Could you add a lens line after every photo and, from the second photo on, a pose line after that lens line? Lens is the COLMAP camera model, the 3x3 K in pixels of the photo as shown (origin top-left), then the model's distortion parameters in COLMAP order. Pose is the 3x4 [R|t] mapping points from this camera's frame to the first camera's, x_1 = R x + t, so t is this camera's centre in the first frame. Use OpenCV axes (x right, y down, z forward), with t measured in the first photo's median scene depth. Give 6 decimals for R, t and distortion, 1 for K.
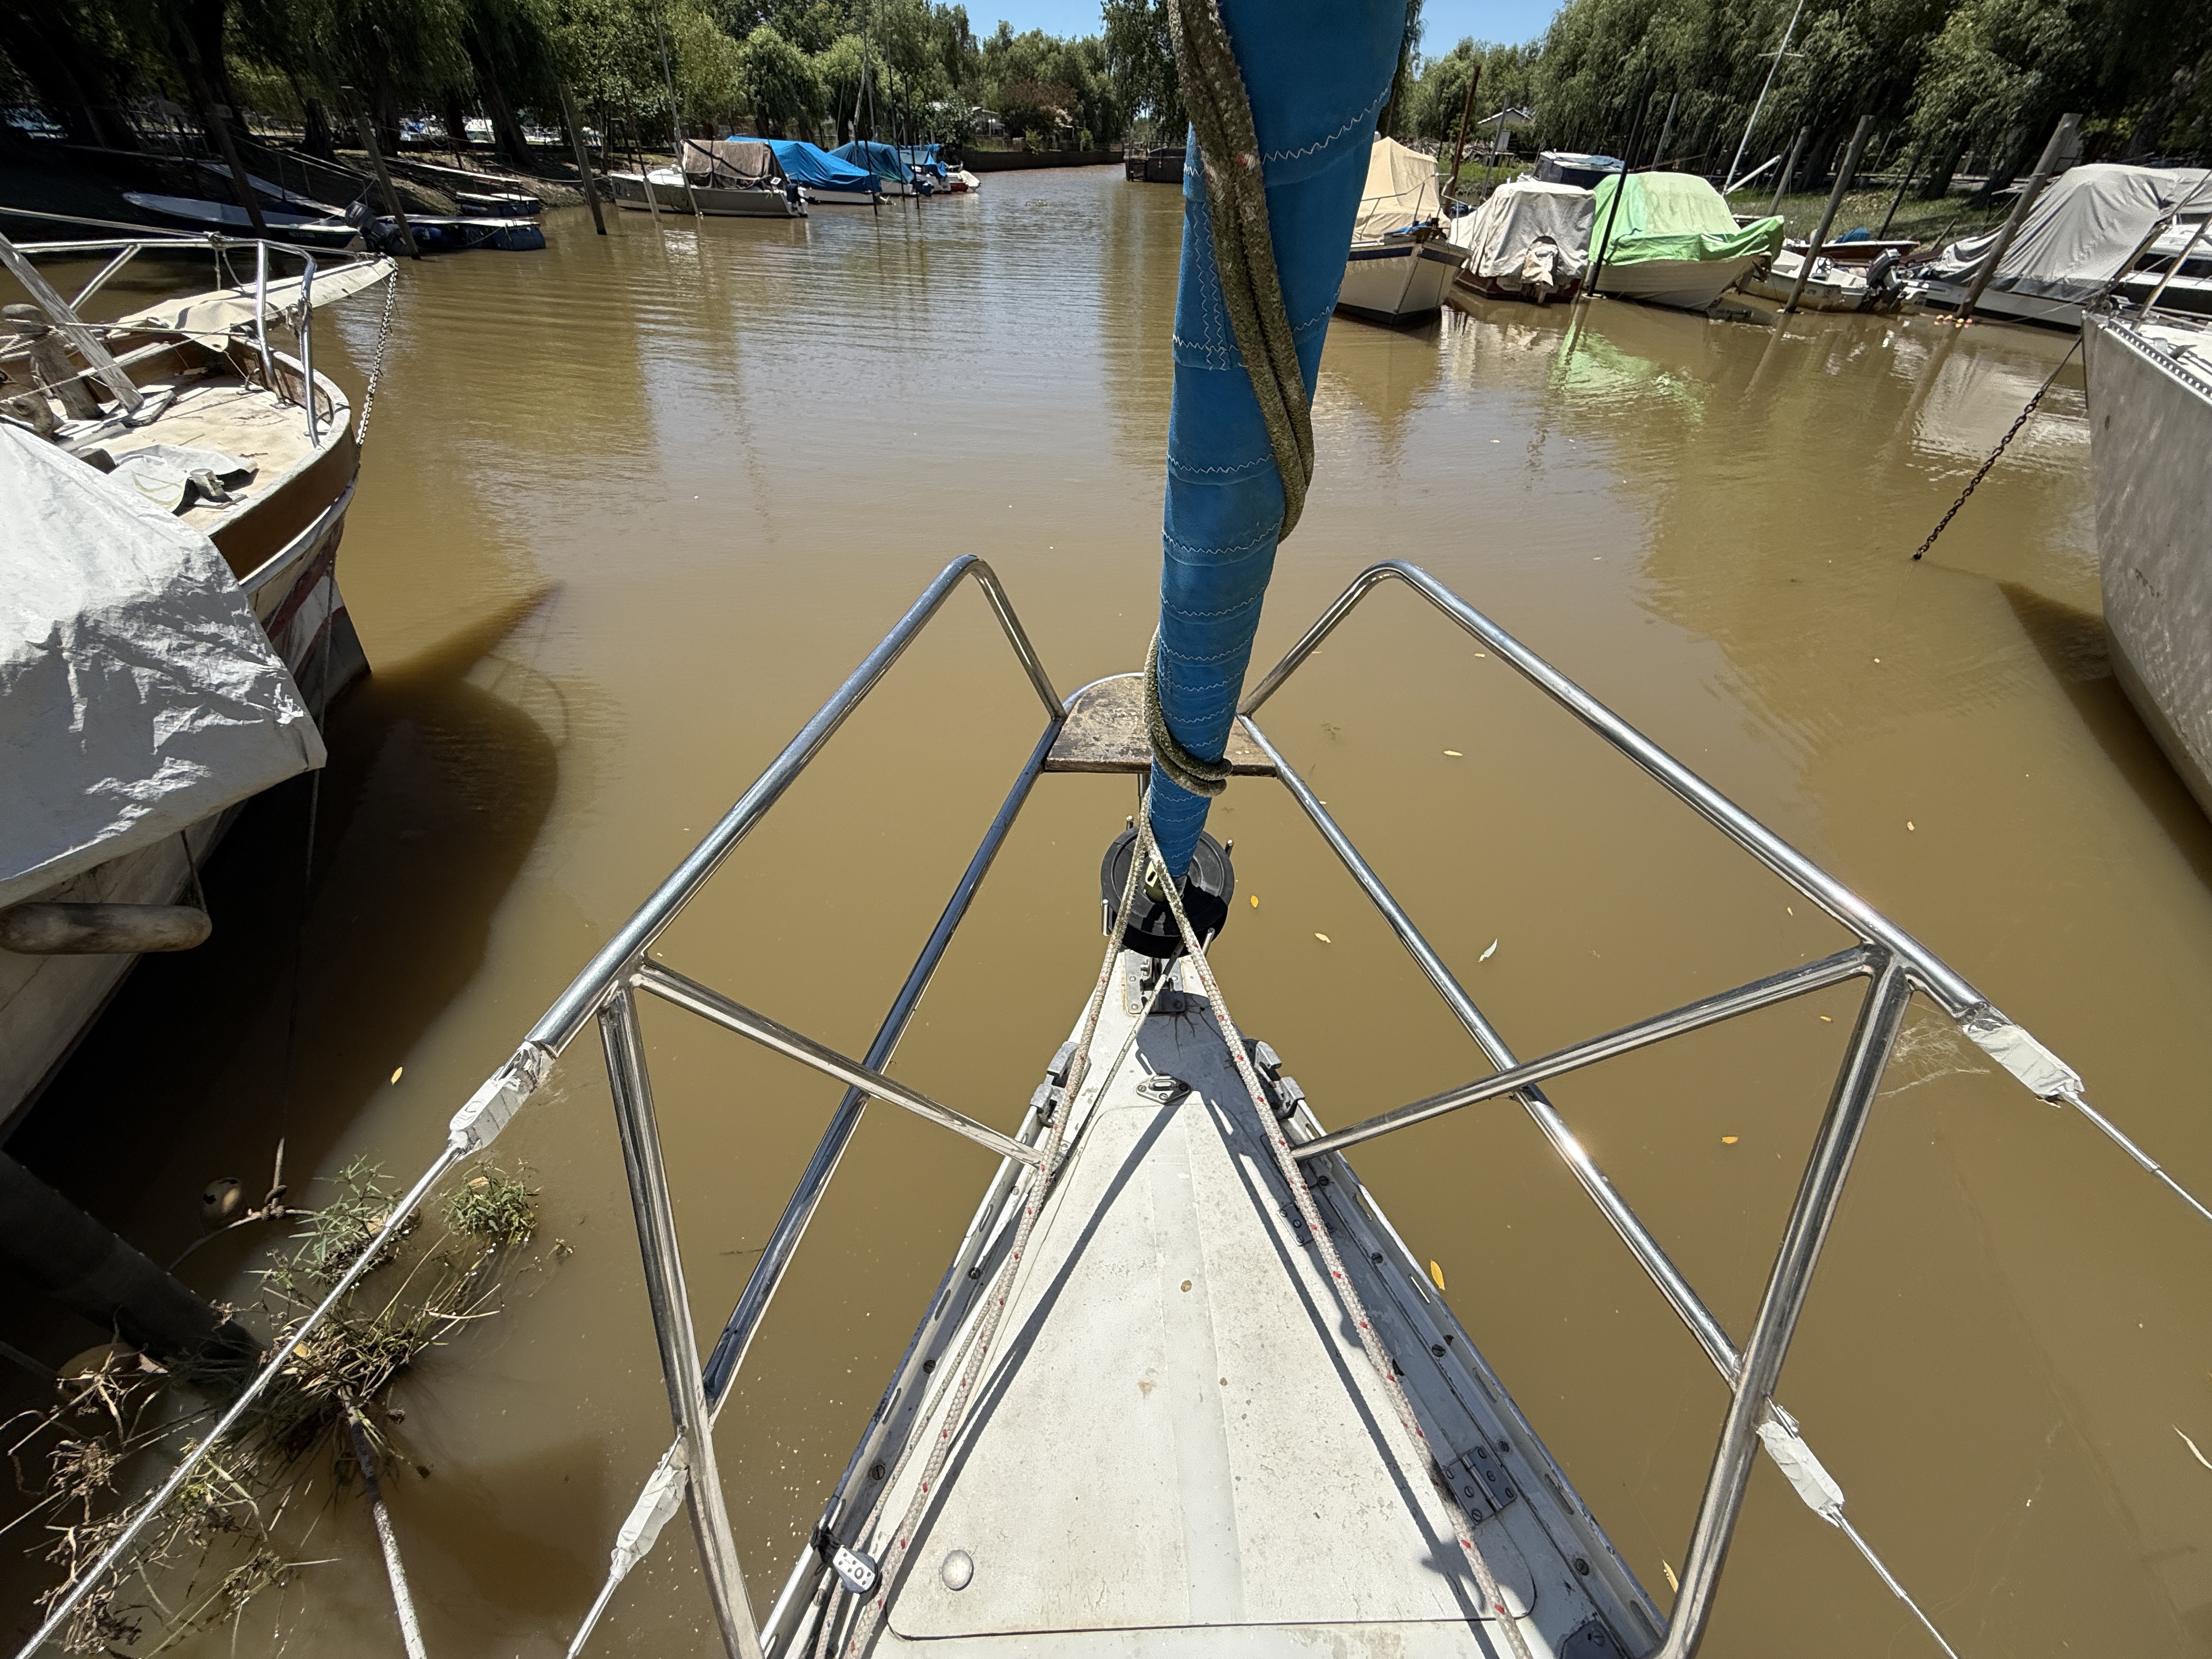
lens RADIAL K [[882.0, 0, 1102.1], [0, 882.0, 831.1], [0, 0, 1]] dist [-0.001542, 0.000256]
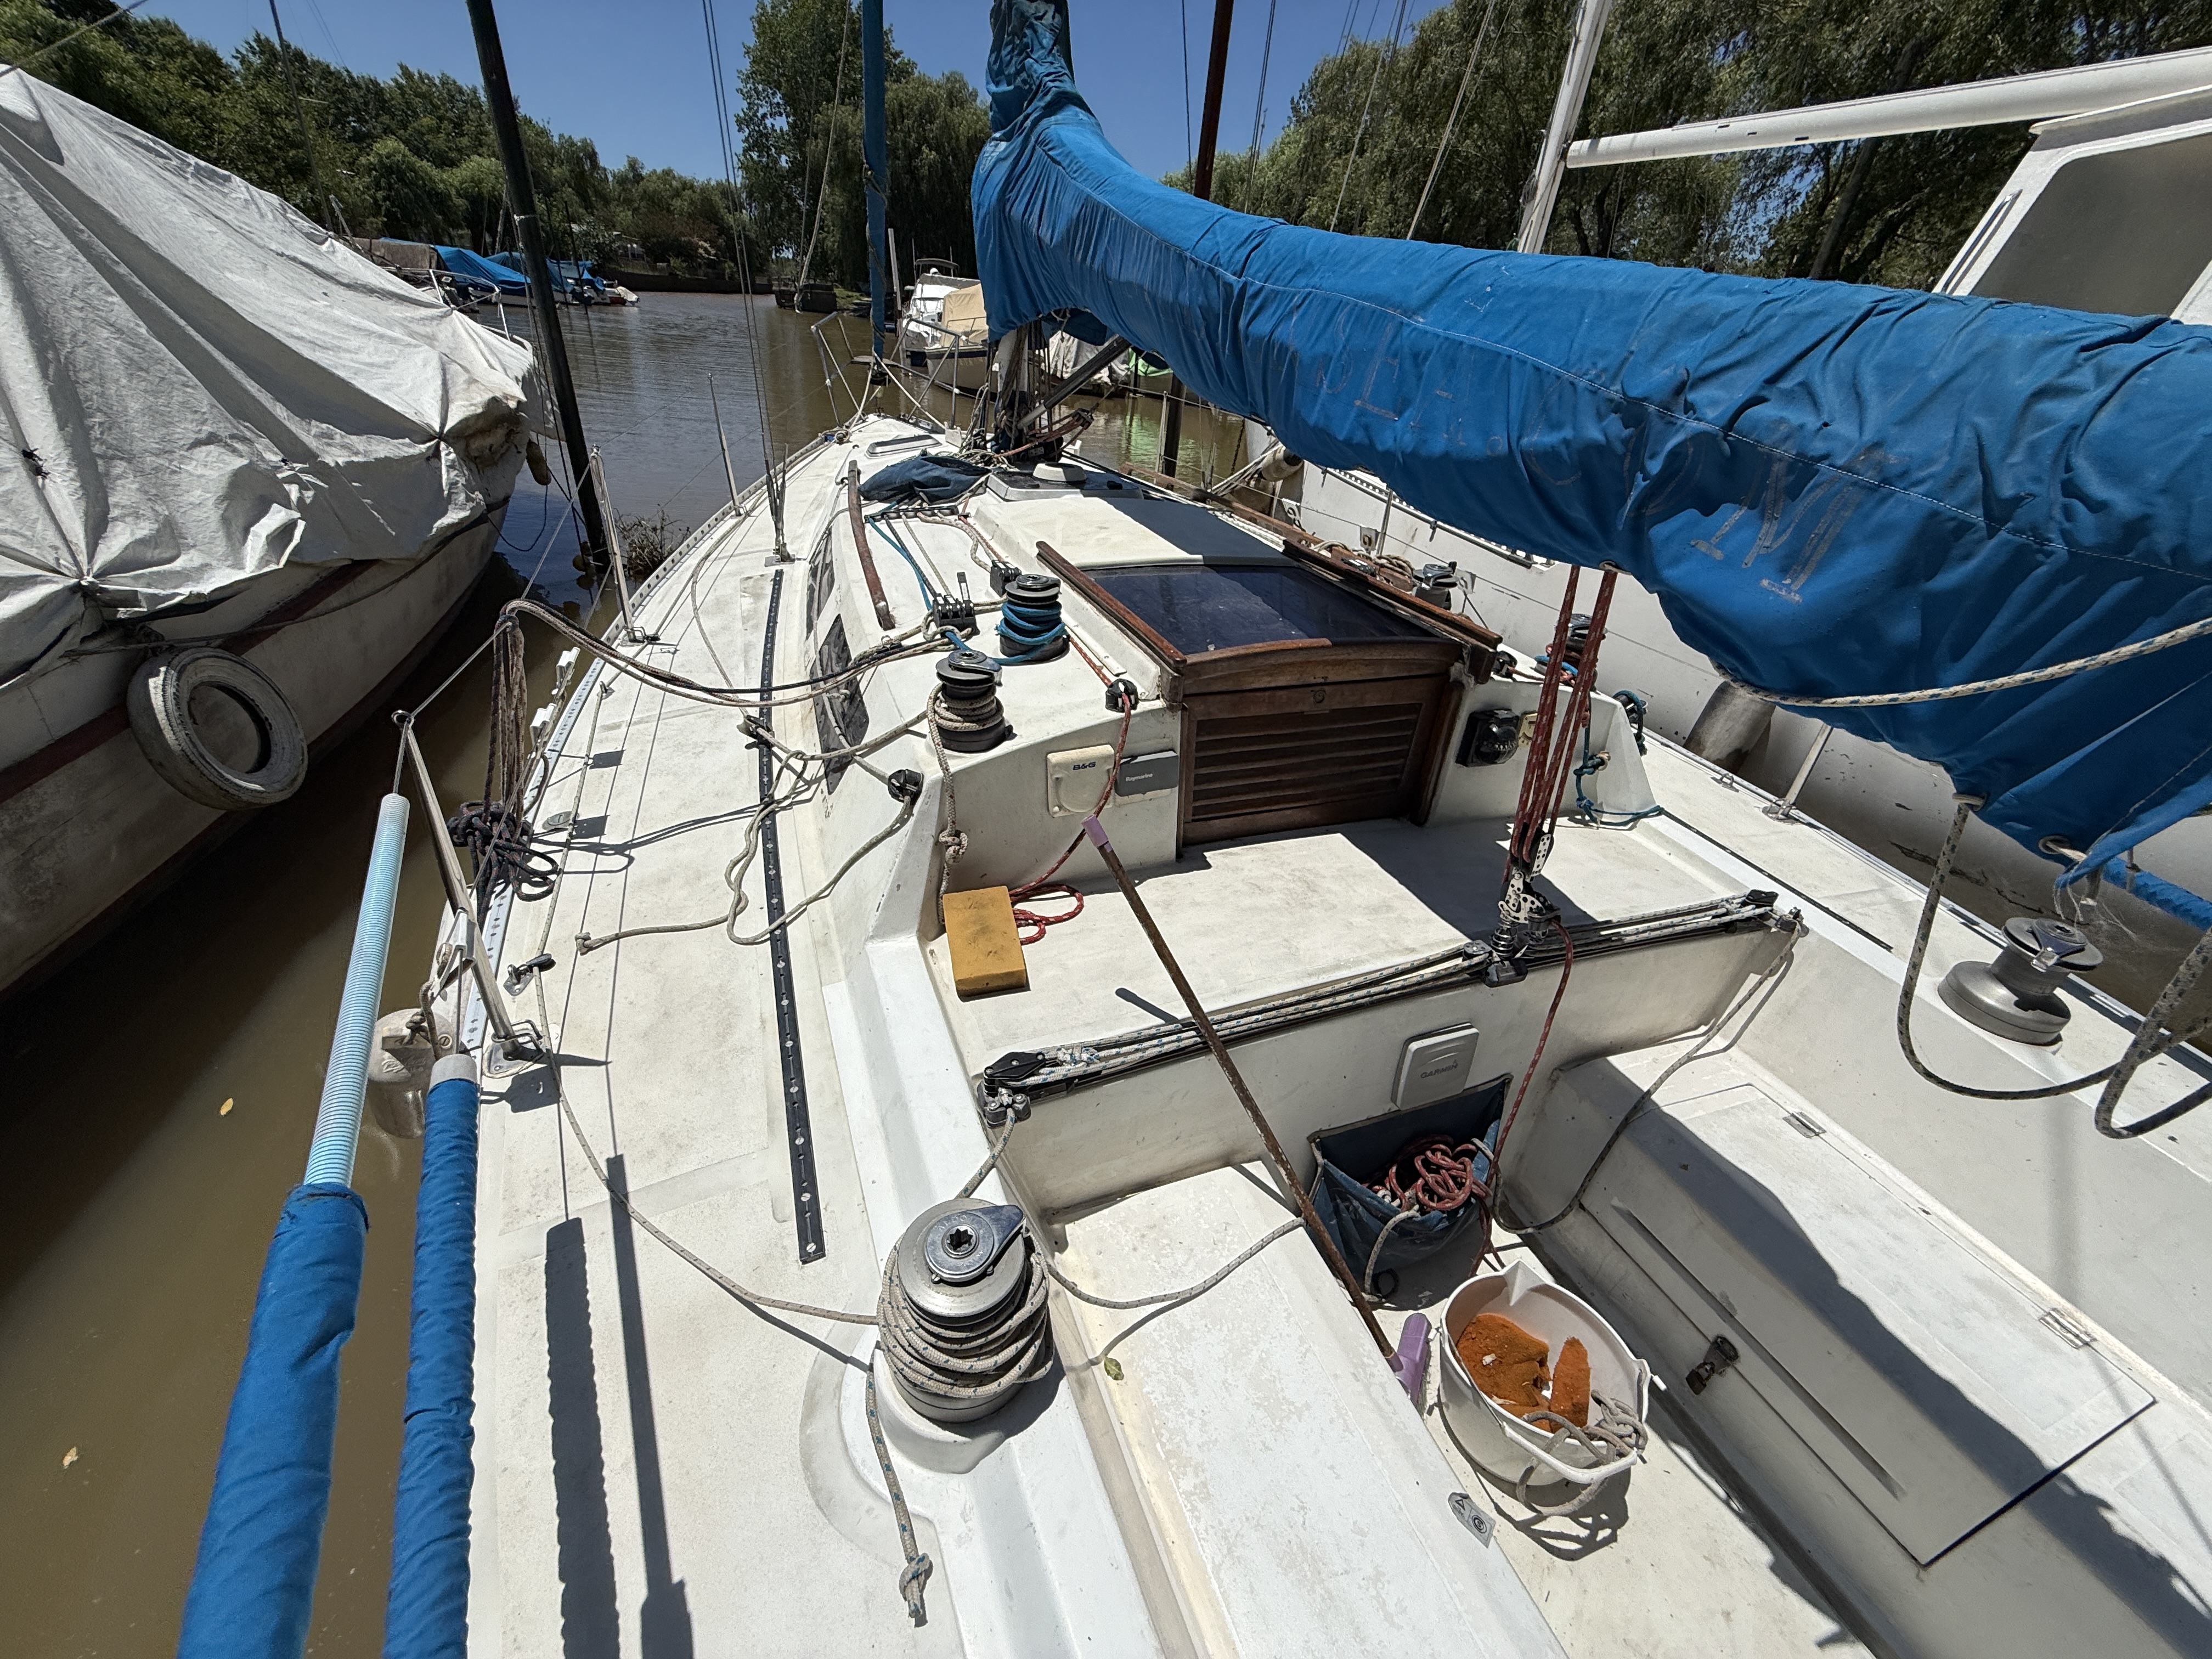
lens RADIAL K [[874.7, 0, 1108.2], [0, 874.7, 834.8], [0, 0, 1]] dist [-0.001027, 0.000287]
pose [[0.940658, -0.120479, 0.317249, -0.014067], [0.153349, 0.984874, -0.080668, 0.070481], [-0.302731, 0.124531, 0.944905, -0.085394]]
